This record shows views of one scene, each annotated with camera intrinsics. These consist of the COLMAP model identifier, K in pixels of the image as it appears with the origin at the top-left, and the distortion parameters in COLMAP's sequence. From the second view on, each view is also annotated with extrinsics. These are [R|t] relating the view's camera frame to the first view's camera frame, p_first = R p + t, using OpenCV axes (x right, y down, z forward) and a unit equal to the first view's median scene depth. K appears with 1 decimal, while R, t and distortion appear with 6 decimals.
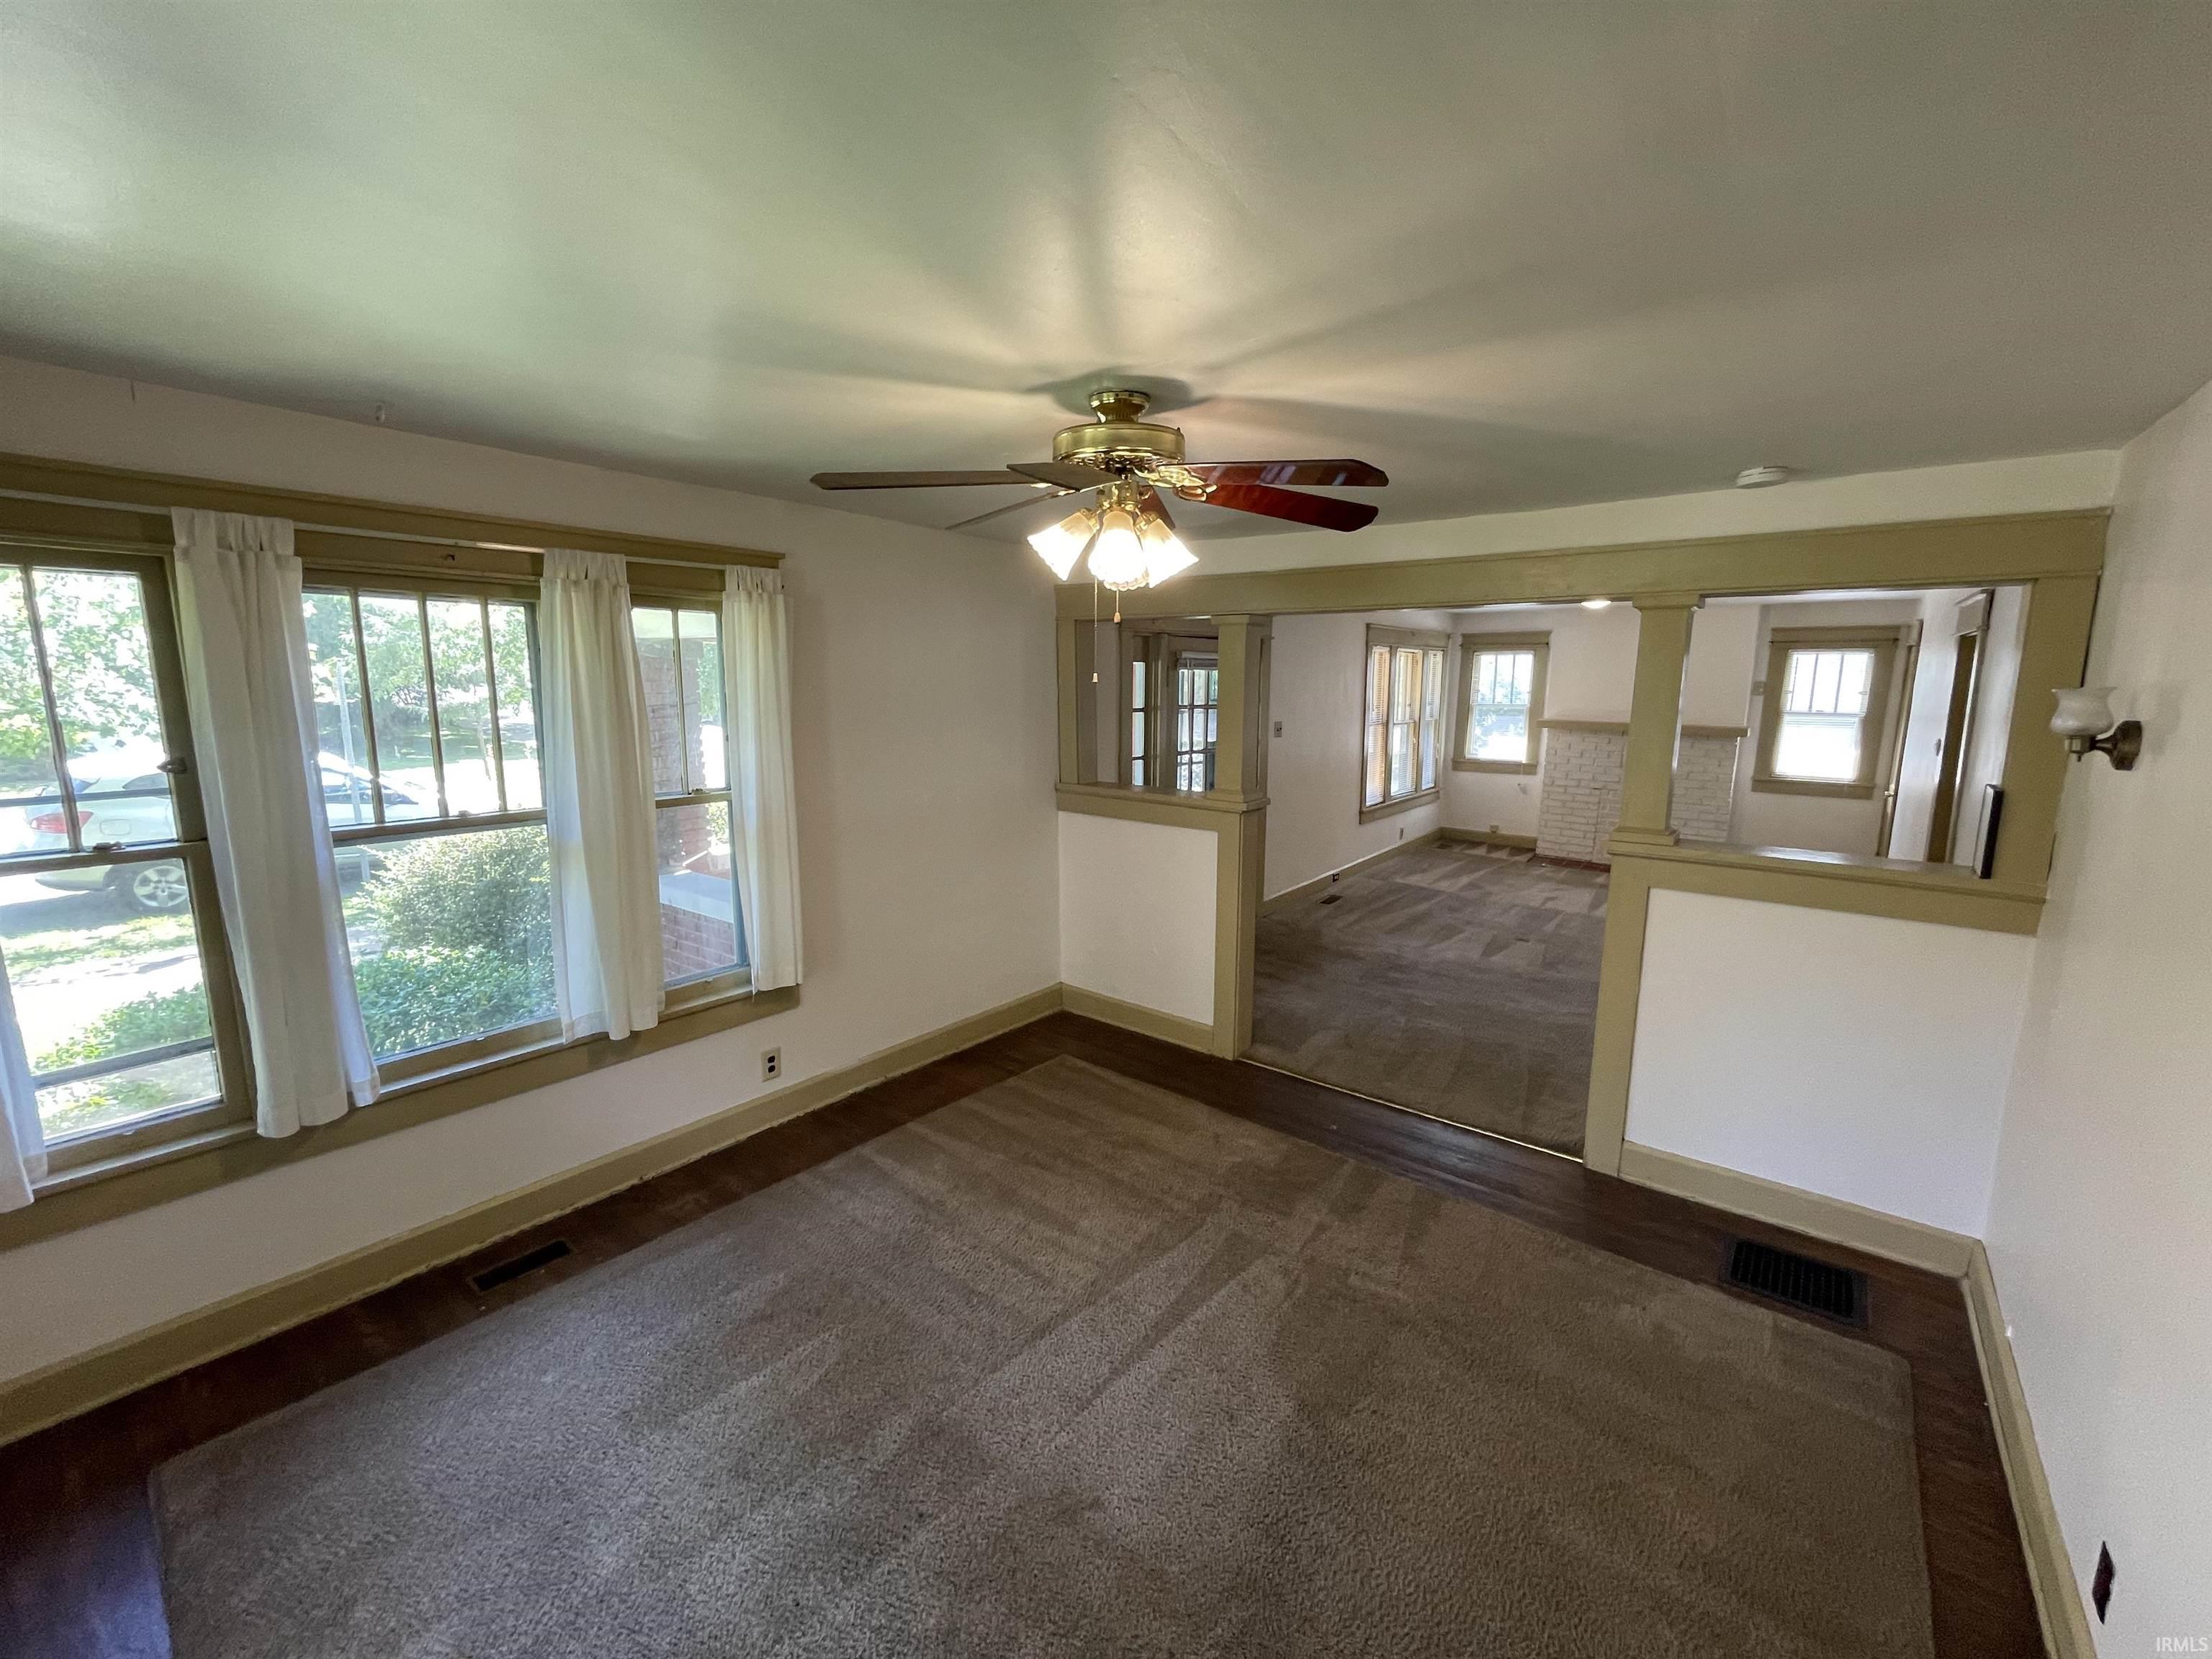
lens RADIAL K [[897.9, 0, 1098.4], [0, 897.9, 828.2], [0, 0, 1]] dist [-0.001333, -0.000872]
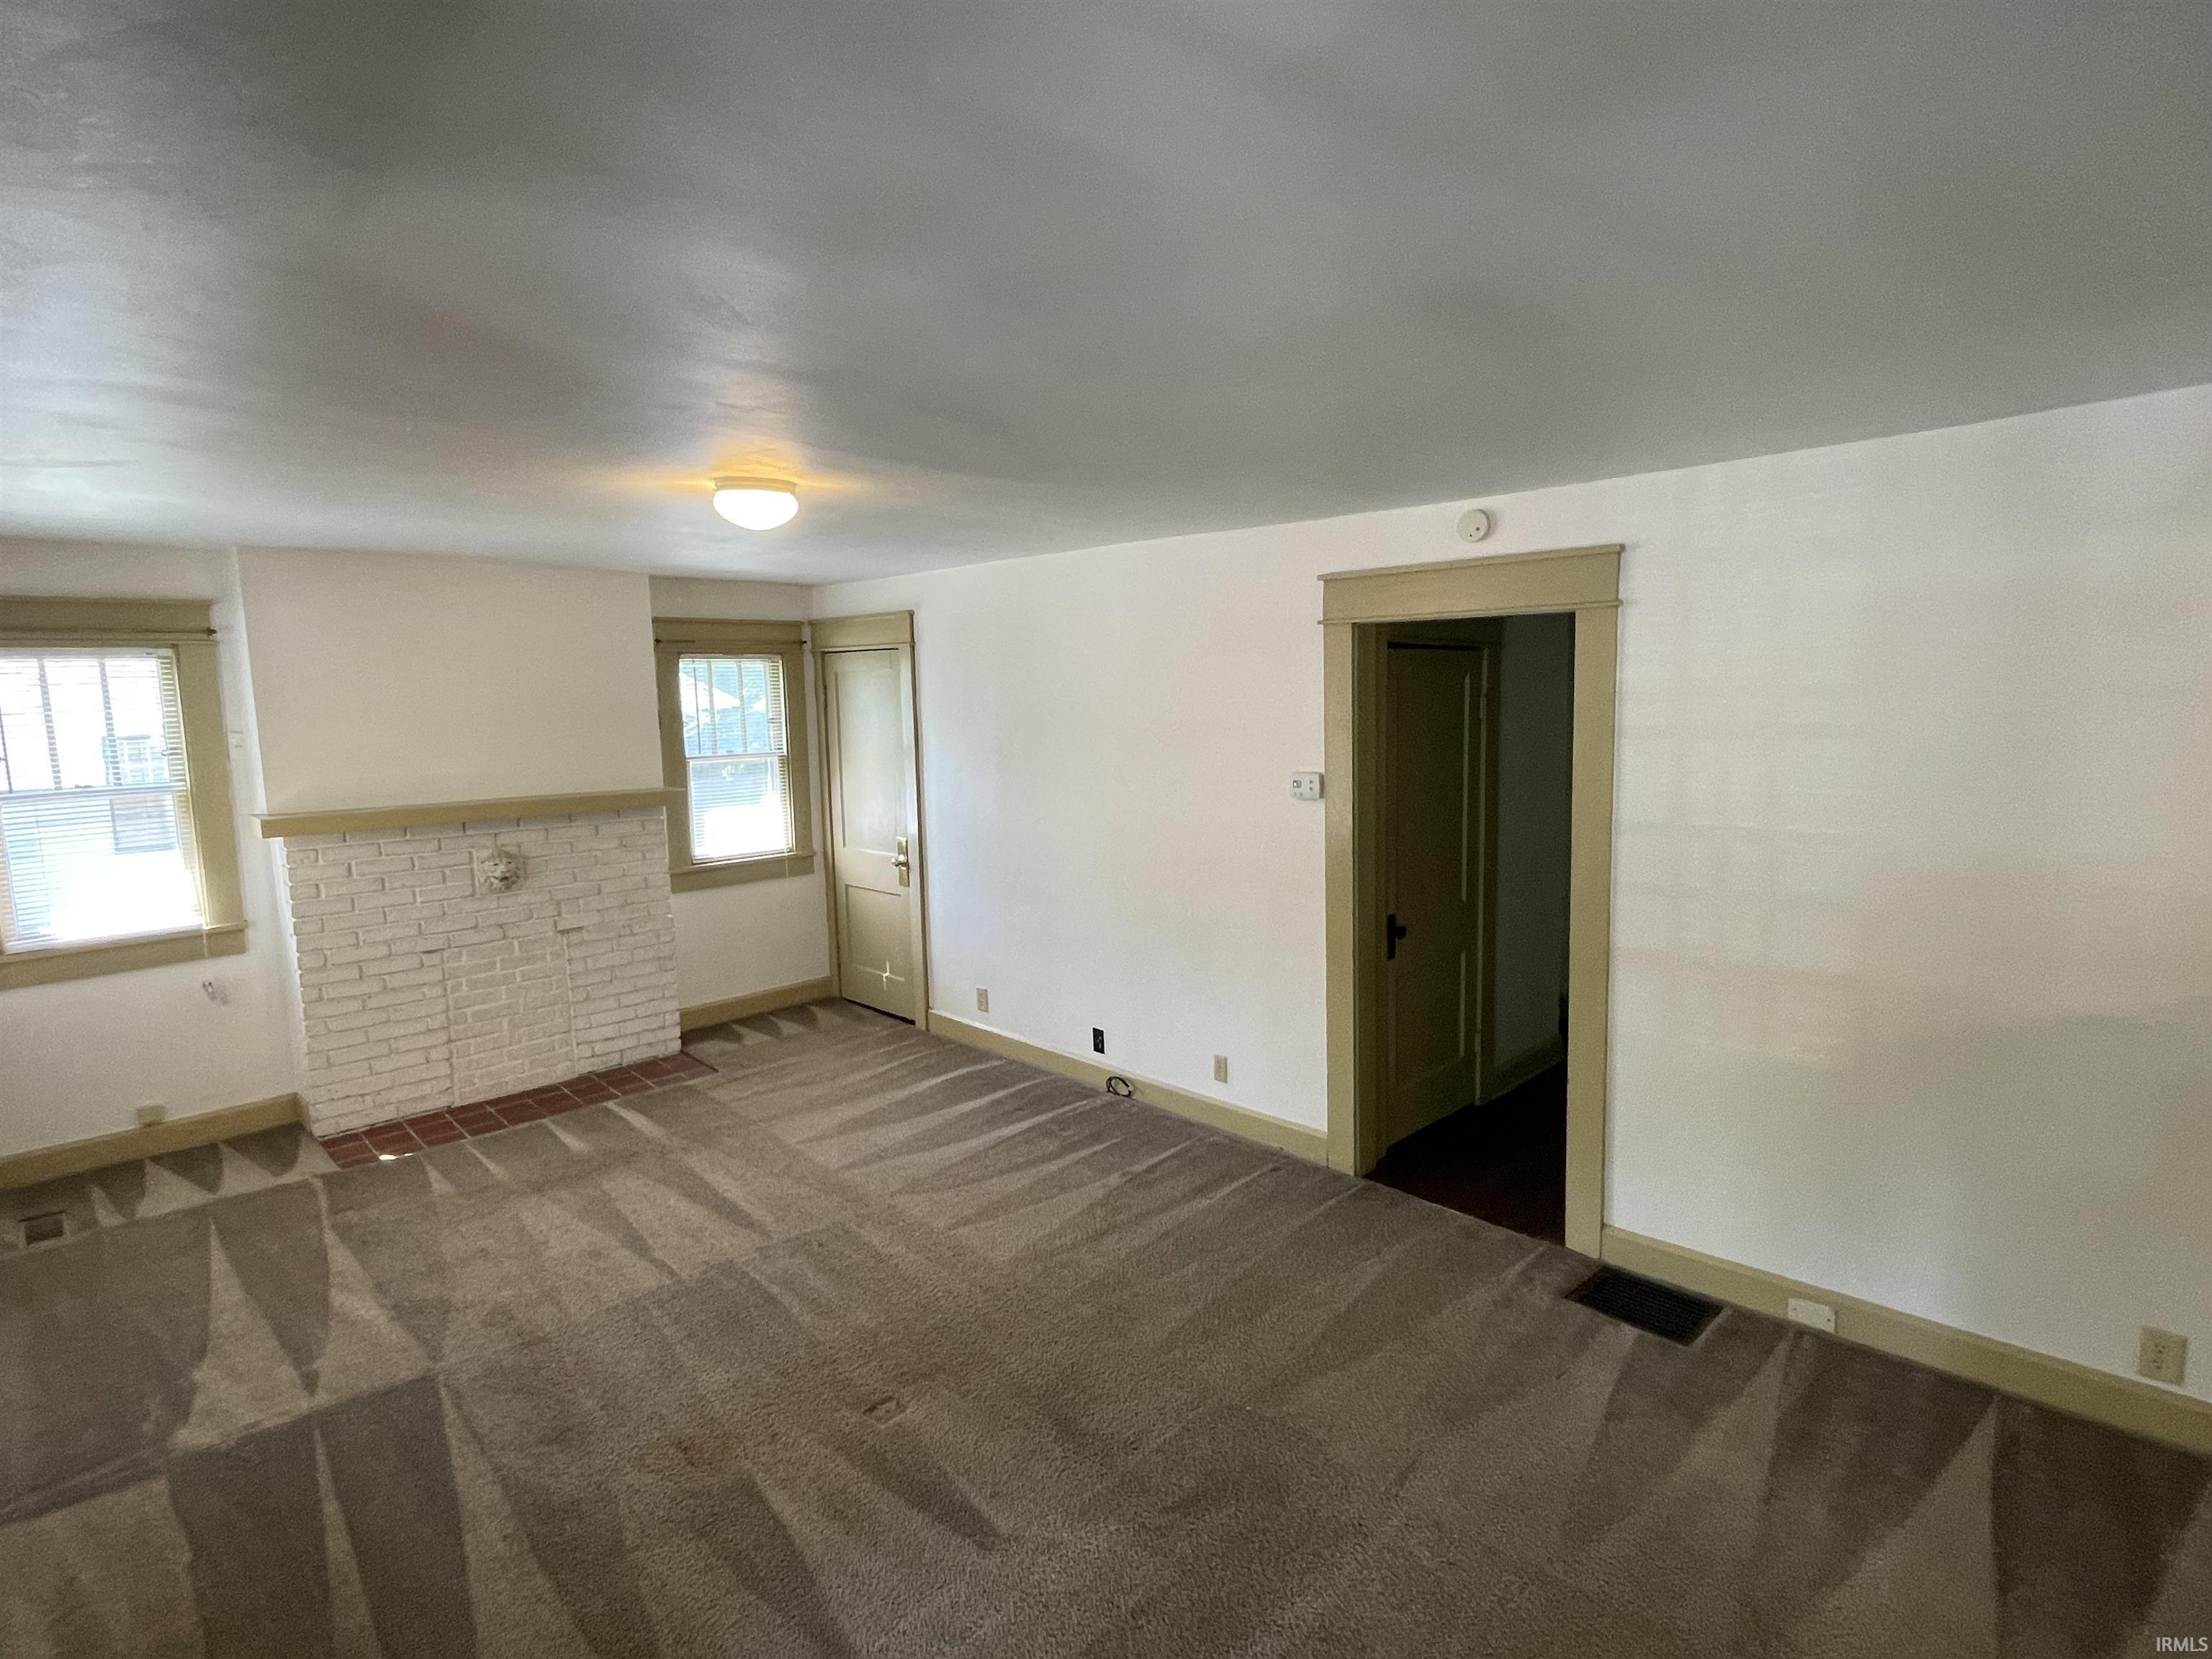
lens RADIAL K [[1122.0, 0, 1111.6], [0, 1122.0, 824.8], [0, 0, 1]] dist [-0.002444, -0.001689]
pose [[0.115167, -0.126251, 0.985290, 0.054502], [0.191888, 0.976035, 0.102636, -0.126712], [-0.974636, 0.177245, 0.136633, 0.737637]]
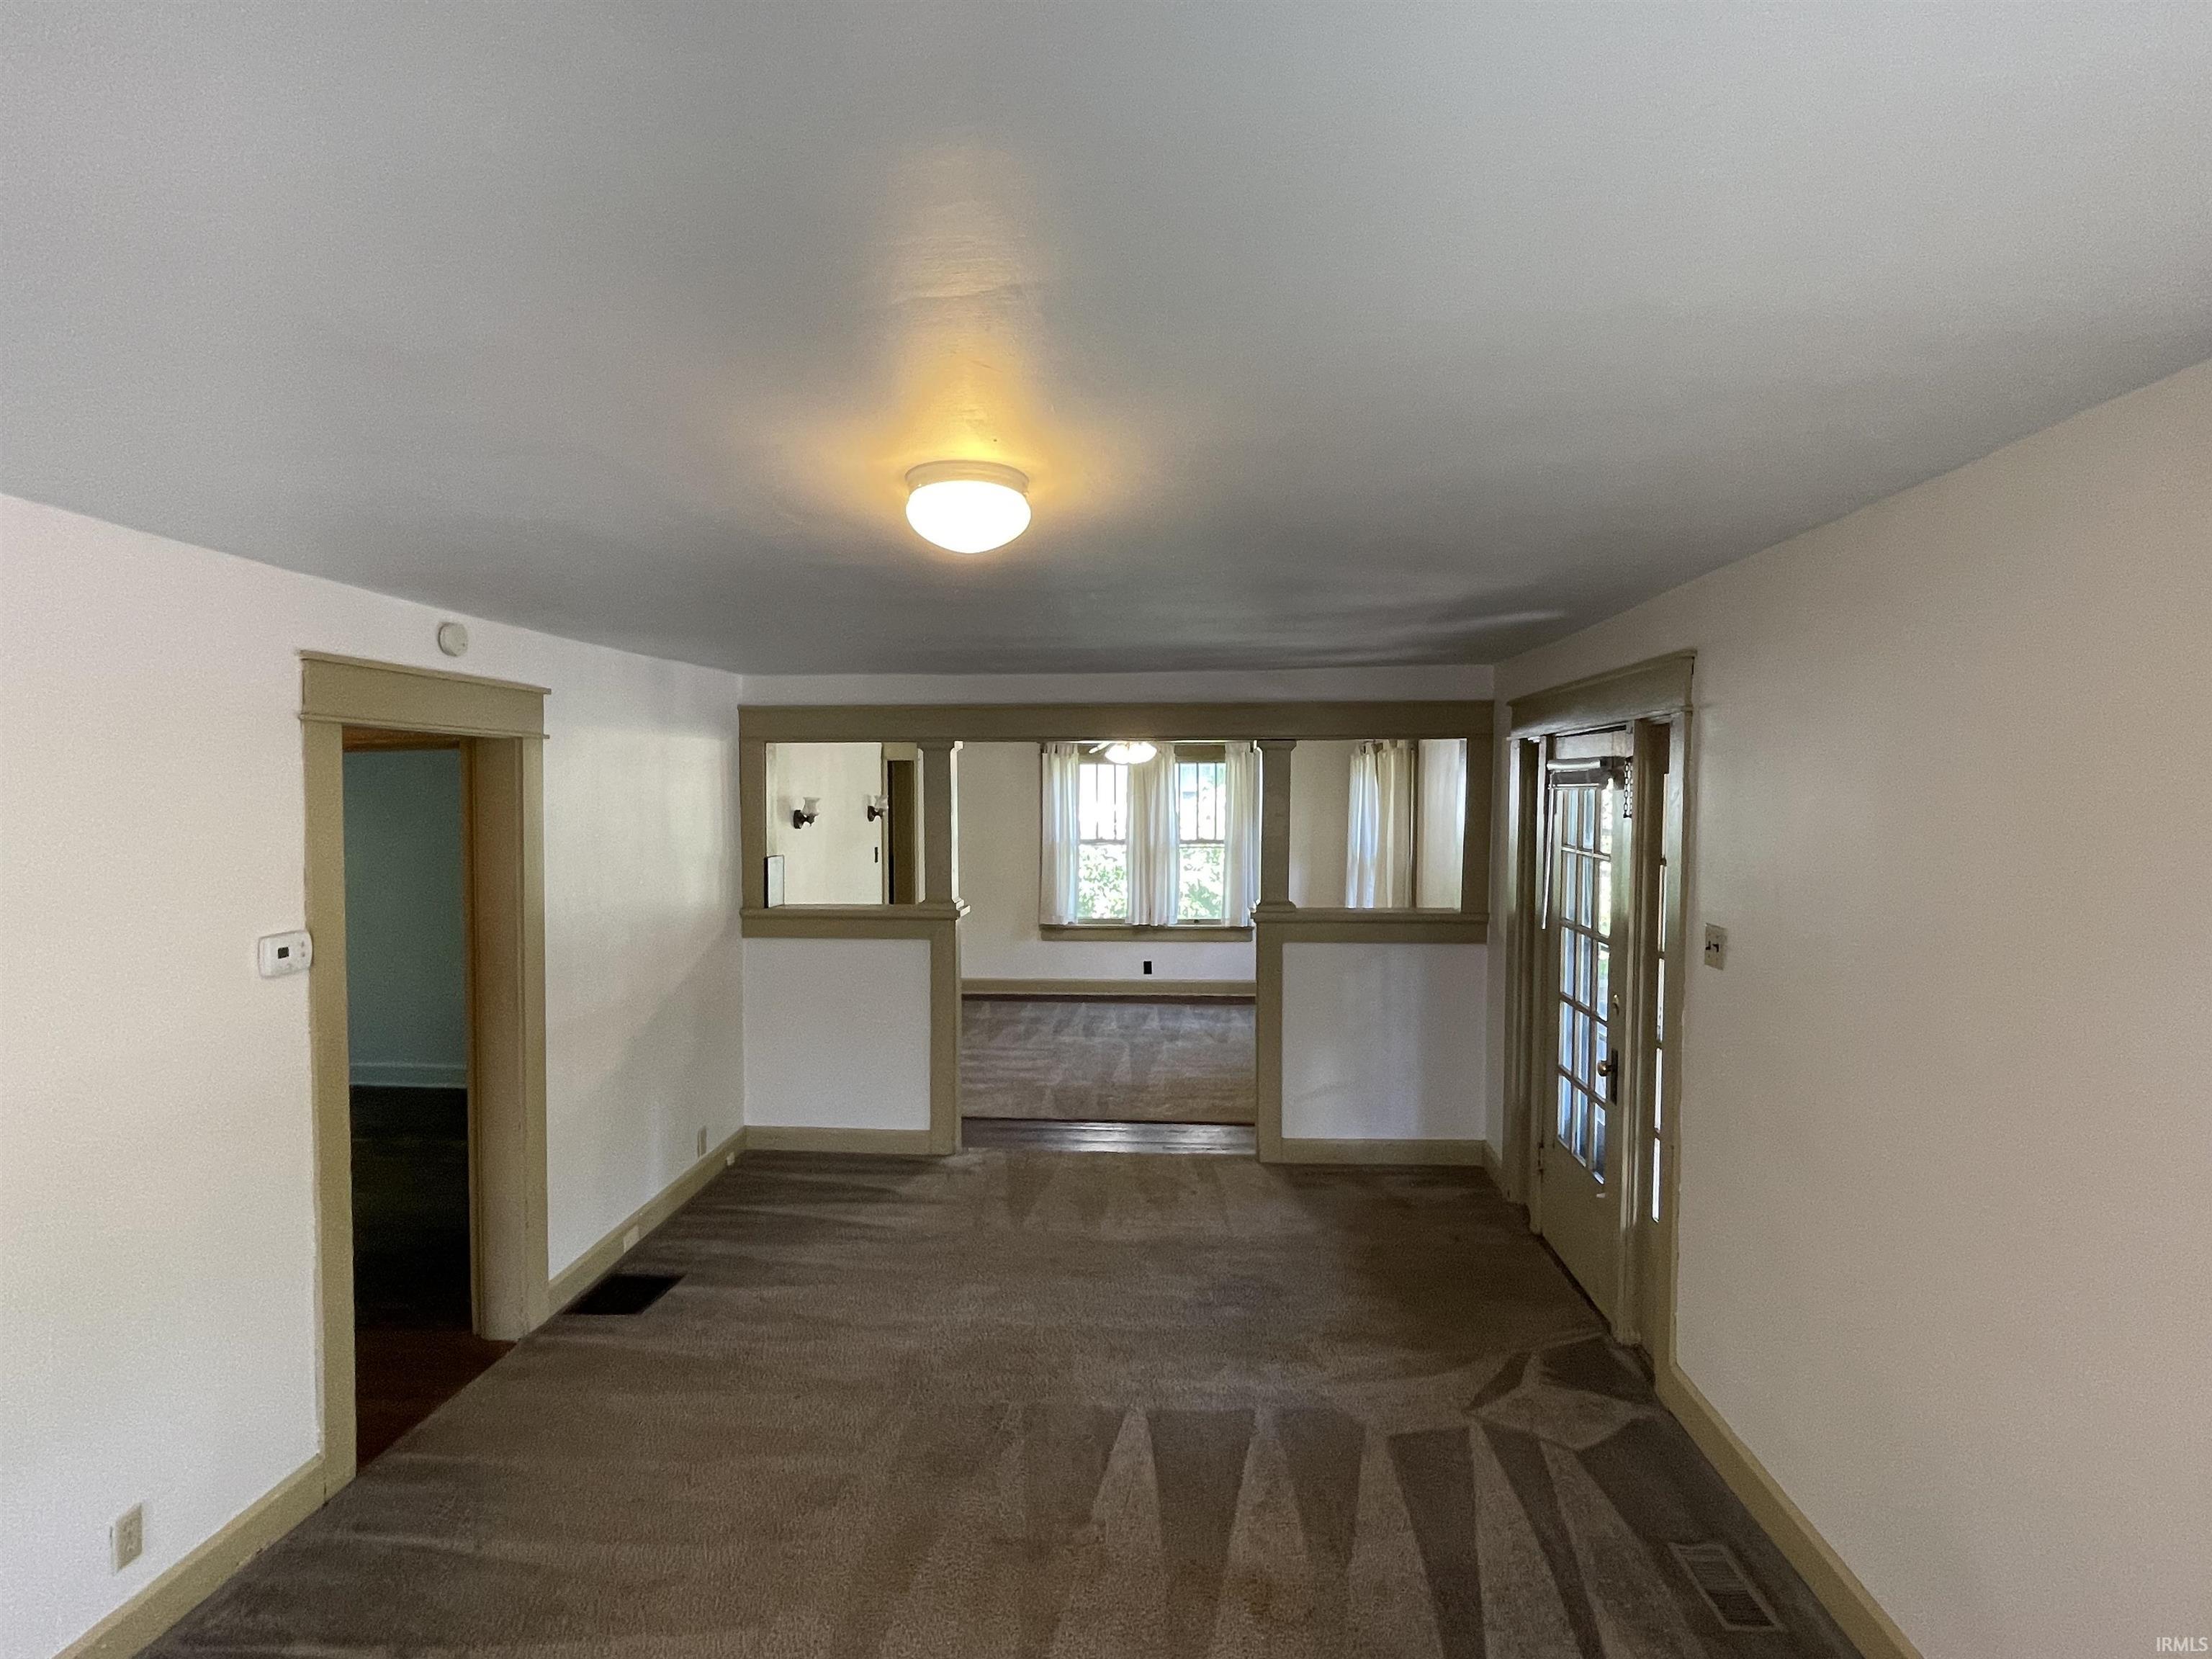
lens RADIAL K [[1122.0, 0, 1098.3], [0, 1122.0, 838.2], [0, 0, 1]] dist [-0.002444, -0.001689]
pose [[-0.832049, 0.022230, -0.554256, 0.647170], [-0.092862, 0.979513, 0.178691, -0.206044], [0.546873, 0.200149, -0.812939, 1.199277]]
